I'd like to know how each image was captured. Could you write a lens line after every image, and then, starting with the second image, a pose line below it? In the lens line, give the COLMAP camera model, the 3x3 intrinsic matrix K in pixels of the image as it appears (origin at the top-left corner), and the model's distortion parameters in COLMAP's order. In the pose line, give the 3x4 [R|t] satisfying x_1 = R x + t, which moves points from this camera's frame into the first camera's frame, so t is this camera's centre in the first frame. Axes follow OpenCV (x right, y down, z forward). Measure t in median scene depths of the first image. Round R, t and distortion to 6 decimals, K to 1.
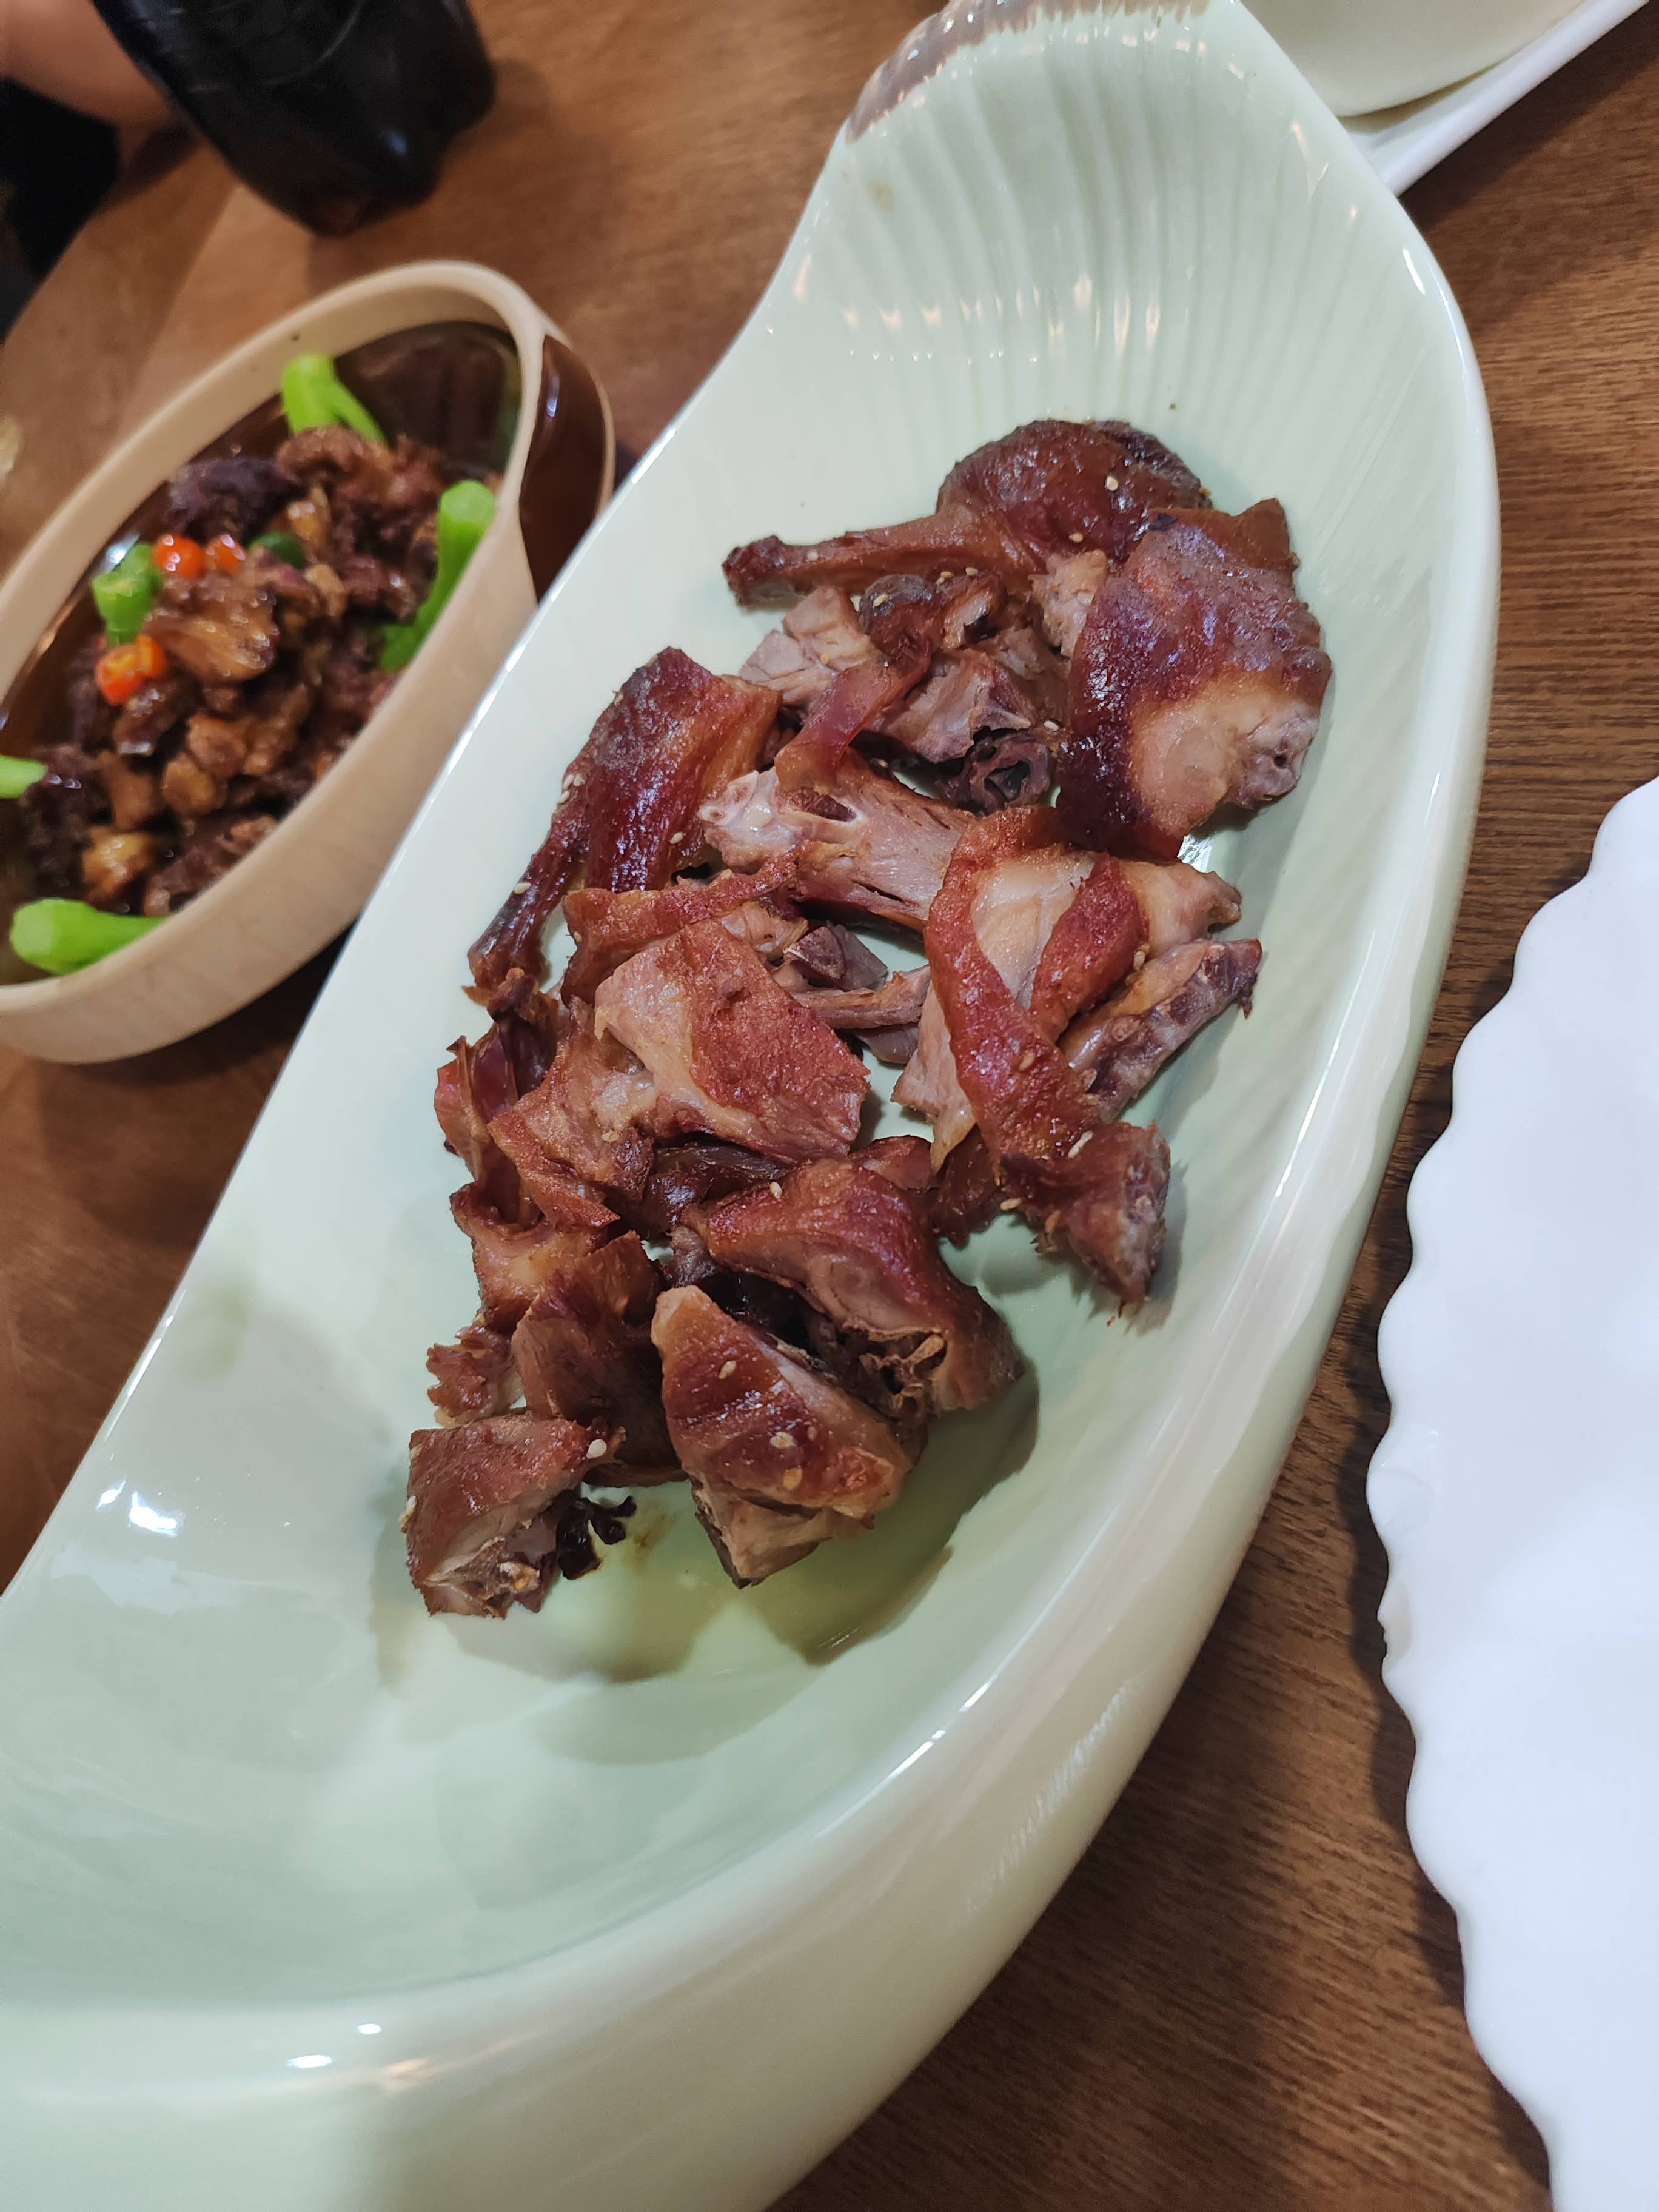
lens RADIAL K [[1759.7, 0, 829.5], [0, 1759.7, 1106.0], [0, 0, 1]] dist [0.037405, -0.124453]
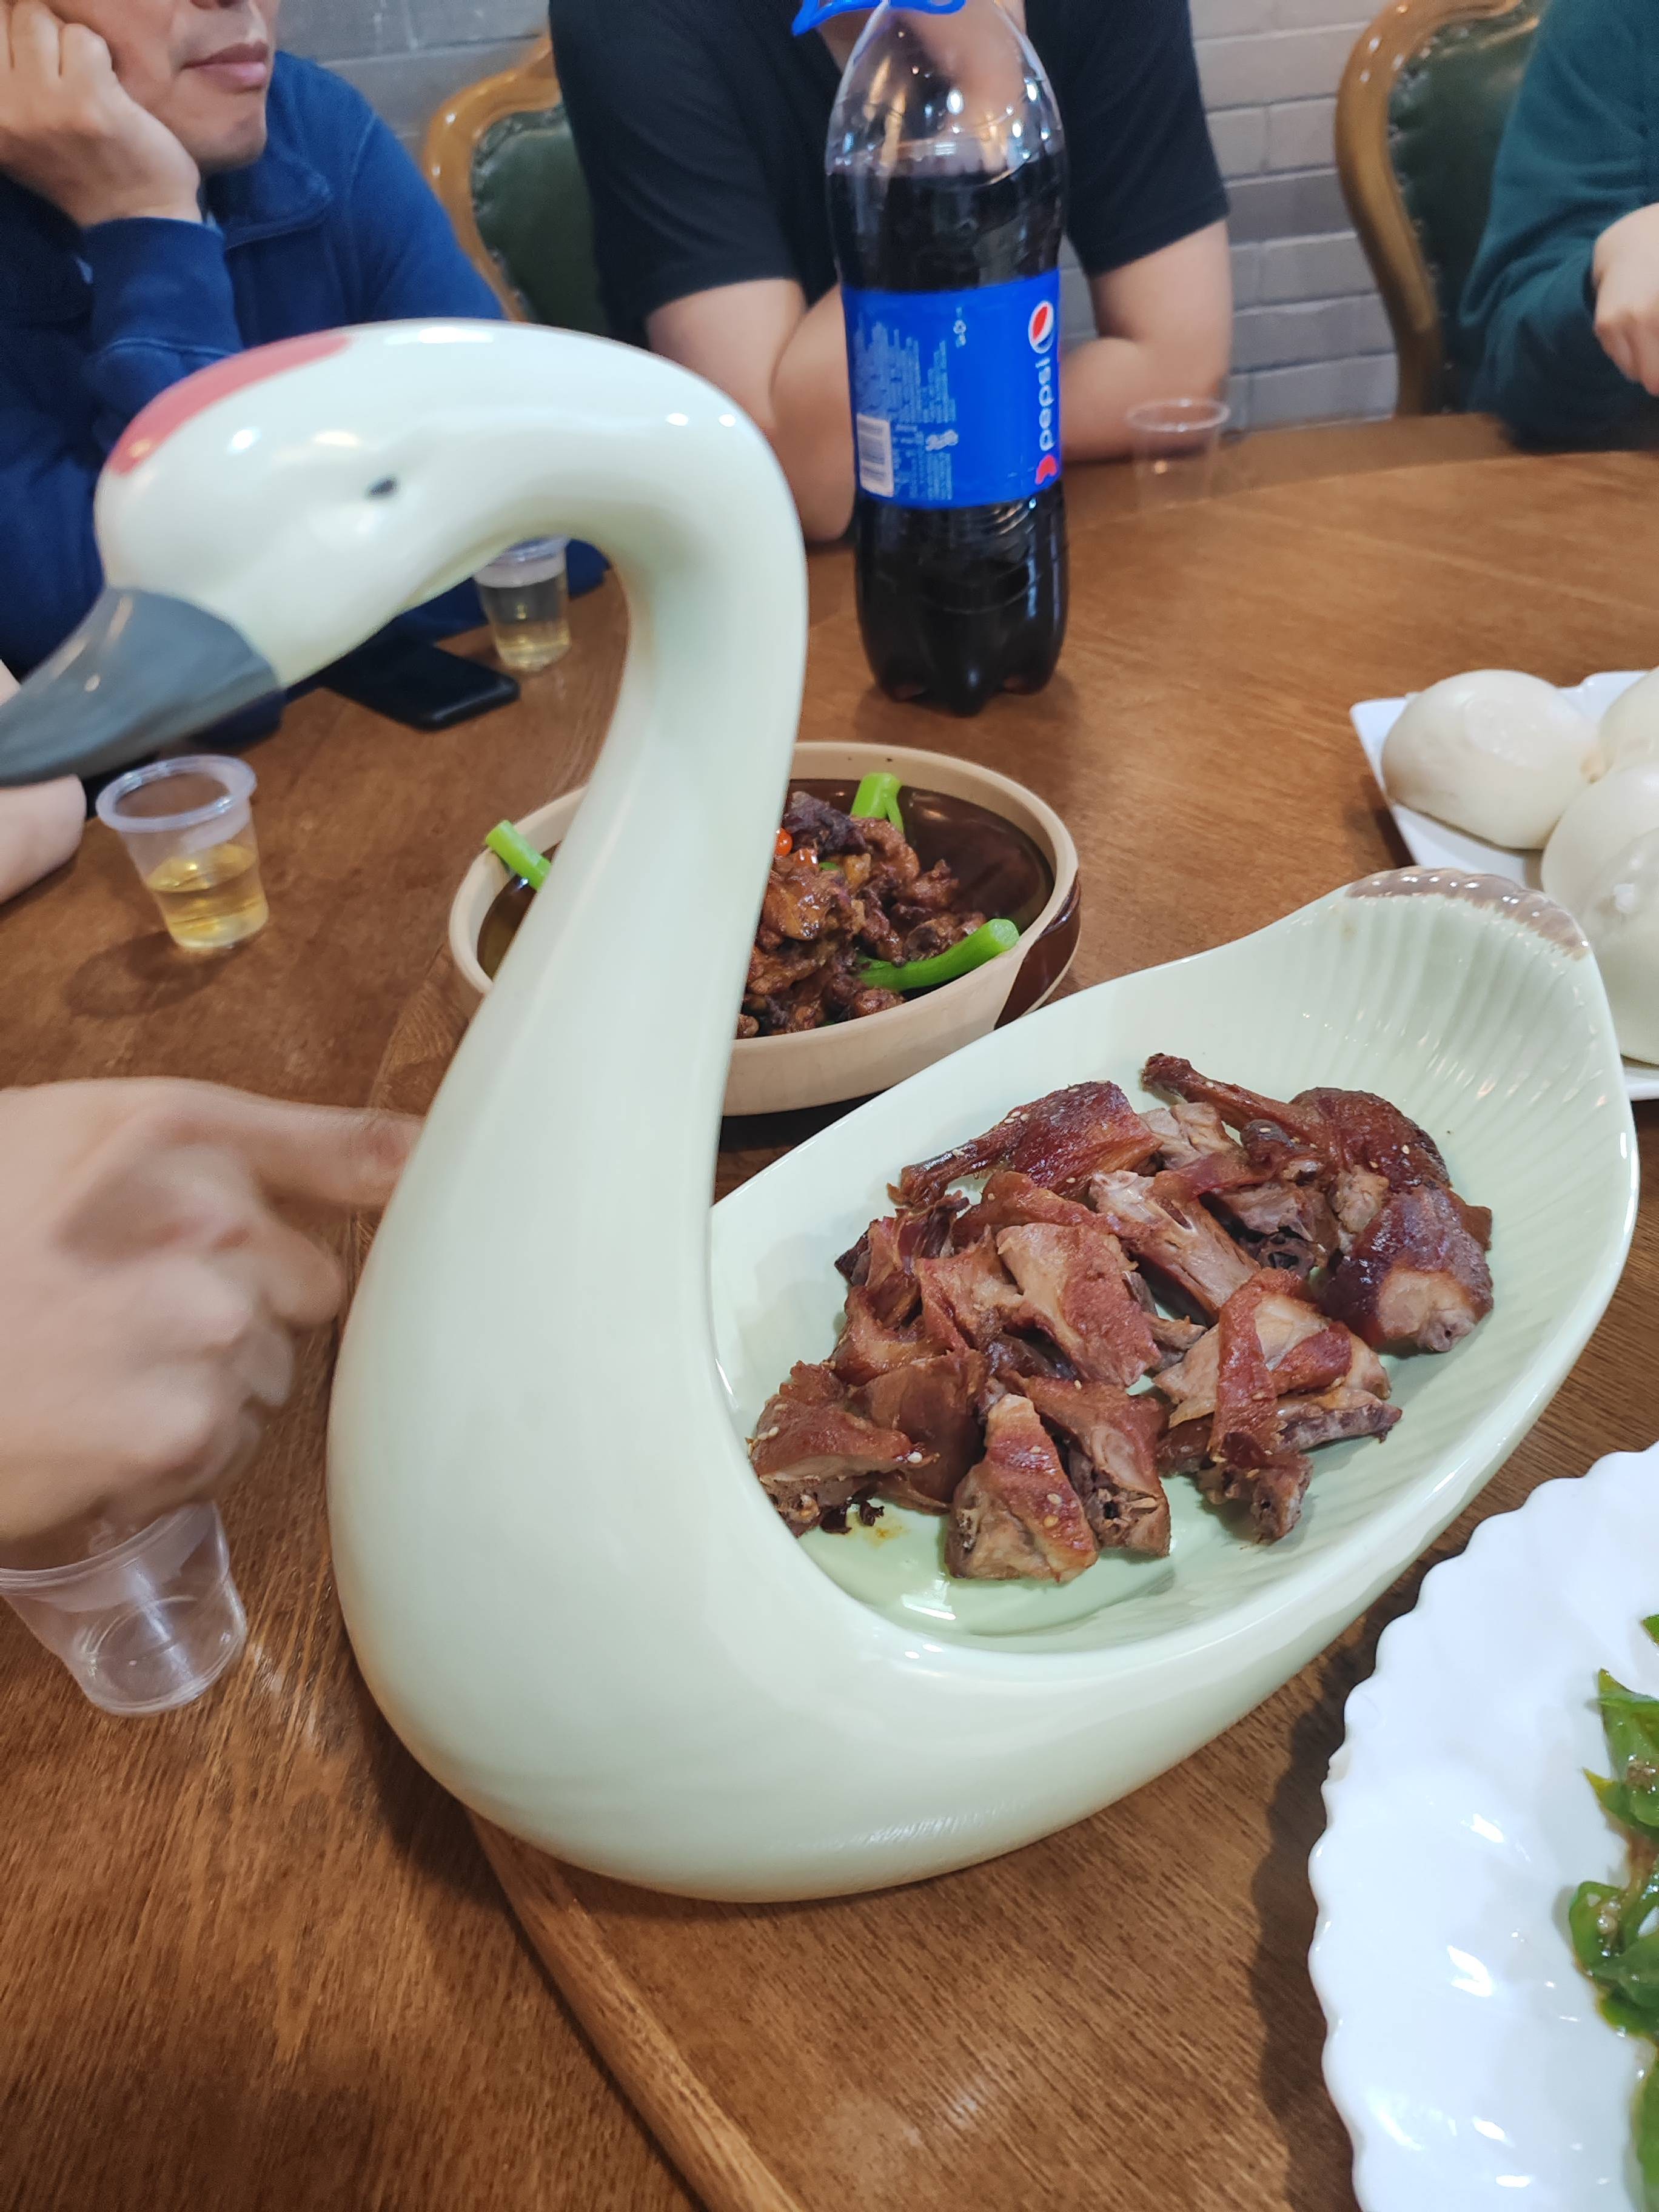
lens RADIAL K [[1759.7, 0, 829.5], [0, 1759.7, 1106.0], [0, 0, 1]] dist [0.037405, -0.124453]
pose [[0.835778, 0.549047, 0.004786, -0.337462], [-0.526114, 0.803301, -0.279128, 0.377612], [-0.157098, 0.230771, 0.960242, -0.540667]]
